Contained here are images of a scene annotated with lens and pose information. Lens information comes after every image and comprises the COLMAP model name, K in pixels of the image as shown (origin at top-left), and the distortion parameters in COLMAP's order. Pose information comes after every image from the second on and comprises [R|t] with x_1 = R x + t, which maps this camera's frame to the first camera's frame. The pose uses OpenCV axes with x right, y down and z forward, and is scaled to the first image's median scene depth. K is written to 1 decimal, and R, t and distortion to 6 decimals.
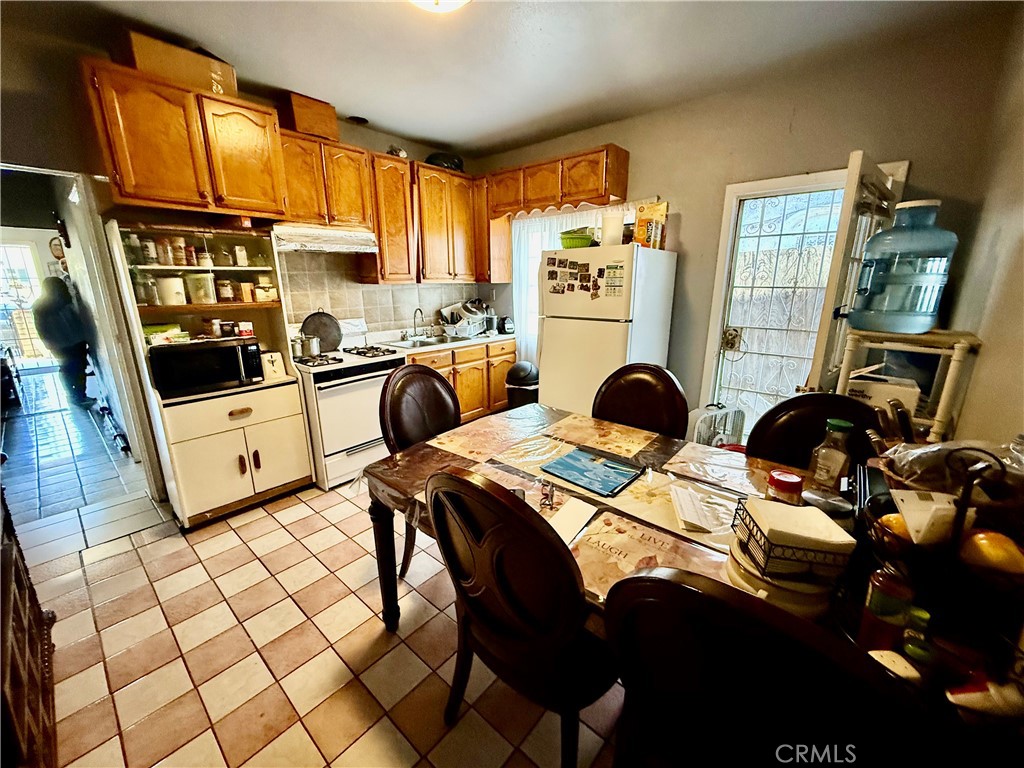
lens RADIAL K [[408.5, 0, 509.6], [0, 408.5, 383.8], [0, 0, 1]] dist [-0.000352, 0.000162]
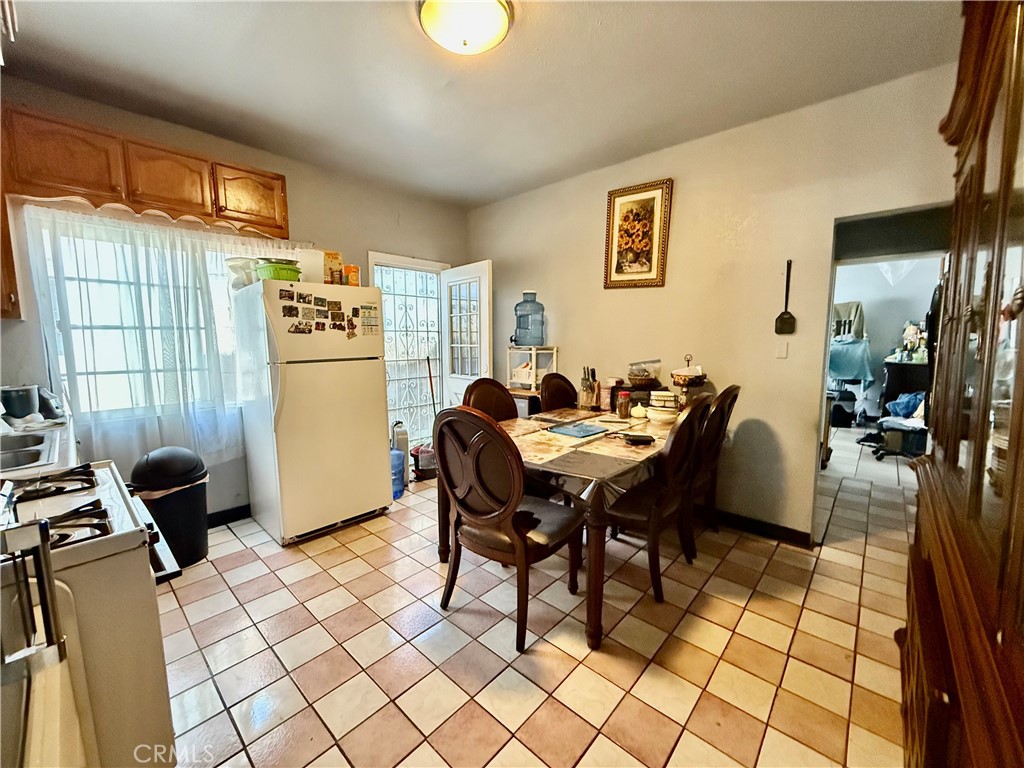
lens RADIAL K [[408.5, 0, 511.4], [0, 408.5, 381.2], [0, 0, 1]] dist [-0.000352, 0.000162]
pose [[0.017973, -0.104009, 0.994414, -0.751336], [0.250811, 0.963242, 0.096216, -0.107240], [-0.967869, 0.247681, 0.043399, 0.612449]]
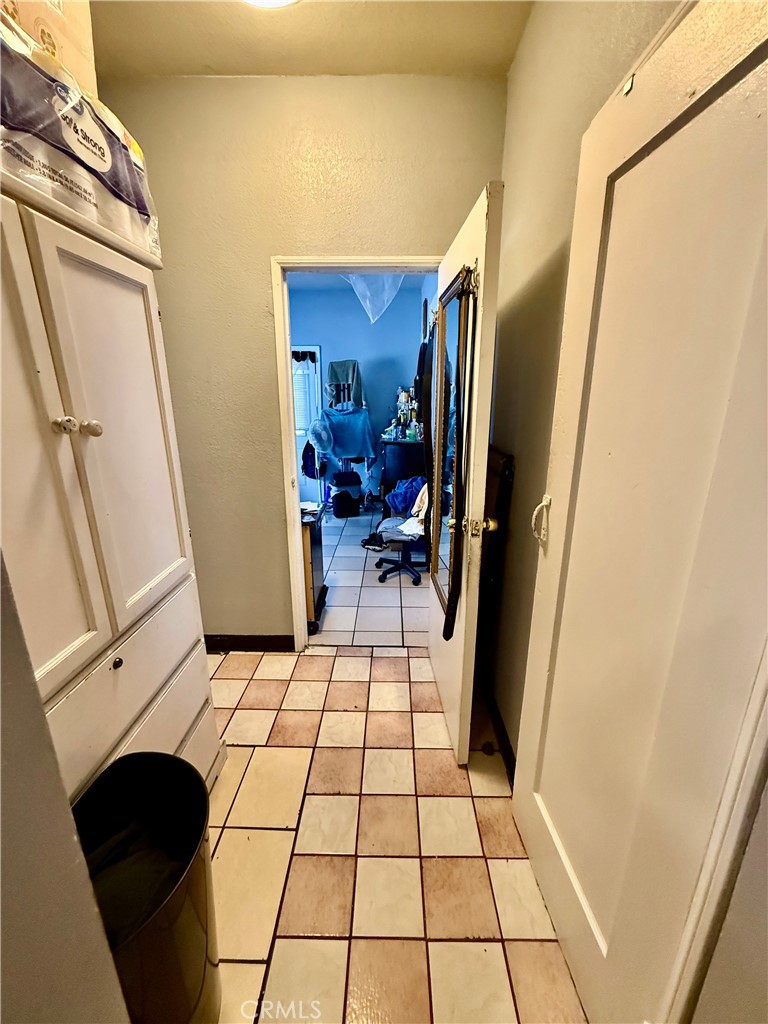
lens RADIAL K [[408.5, 0, 383.2], [0, 408.5, 511.4], [0, 0, 1]] dist [-0.000352, 0.000162]
pose [[-0.647487, -0.202768, 0.734606, -0.450373], [0.192088, 0.889404, 0.414804, -0.051062], [-0.737471, 0.409689, -0.536929, 0.333668]]
